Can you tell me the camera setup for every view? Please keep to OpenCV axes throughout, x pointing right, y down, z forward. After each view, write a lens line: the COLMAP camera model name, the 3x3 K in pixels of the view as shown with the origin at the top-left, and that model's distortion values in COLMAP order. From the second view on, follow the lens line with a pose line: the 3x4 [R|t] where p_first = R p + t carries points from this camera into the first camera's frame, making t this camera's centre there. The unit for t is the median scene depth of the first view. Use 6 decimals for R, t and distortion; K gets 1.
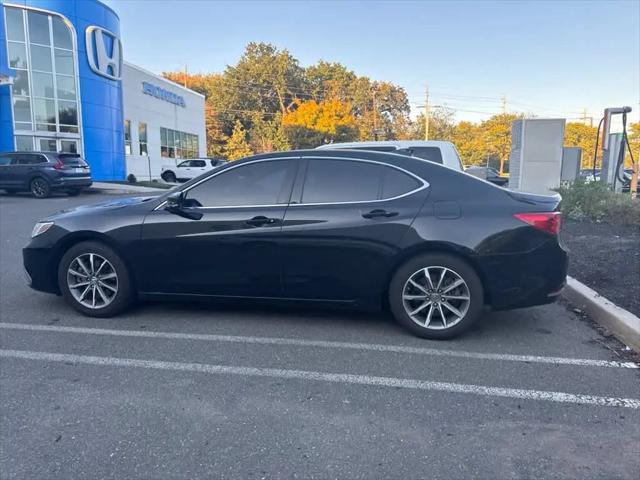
lens RADIAL K [[450.5, 0, 317.0], [0, 450.5, 239.6], [0, 0, 1]] dist [0.035689, -0.042473]
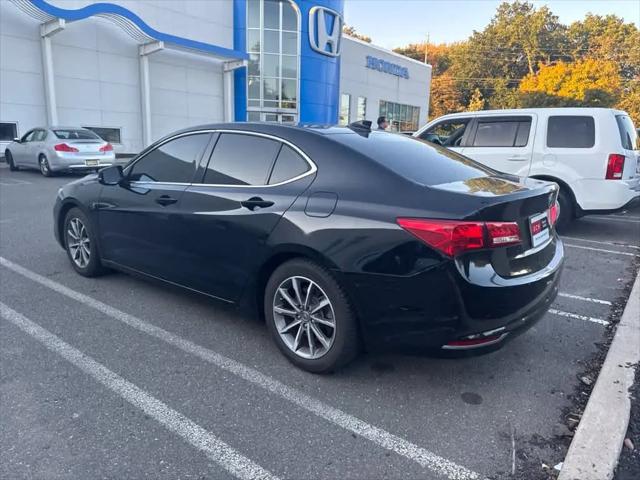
lens RADIAL K [[450.5, 0, 324.2], [0, 450.5, 235.7], [0, 0, 1]] dist [0.035689, -0.042473]
pose [[0.878409, 0.108963, -0.465322, 0.544909], [-0.084948, 0.993756, 0.072344, -0.057730], [0.470299, -0.024020, 0.882180, 0.293801]]
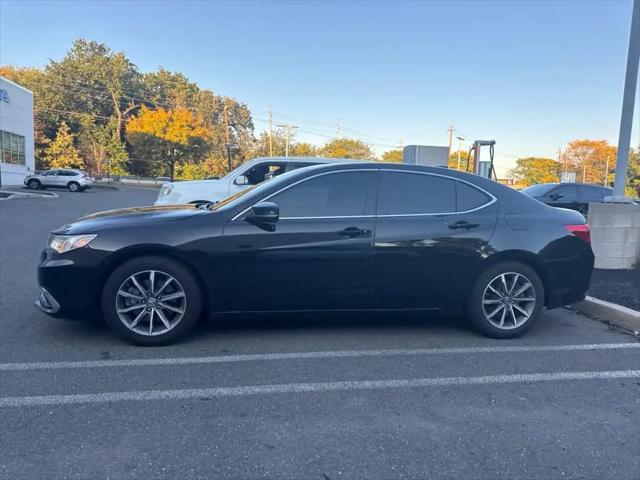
lens RADIAL K [[450.5, 0, 318.3], [0, 450.5, 237.3], [0, 0, 1]] dist [0.035689, -0.042473]
pose [[0.938097, -0.003285, 0.346358, -0.485829], [0.016292, 0.999267, -0.034649, 0.002890], [-0.345990, 0.038146, 0.937462, 0.090822]]
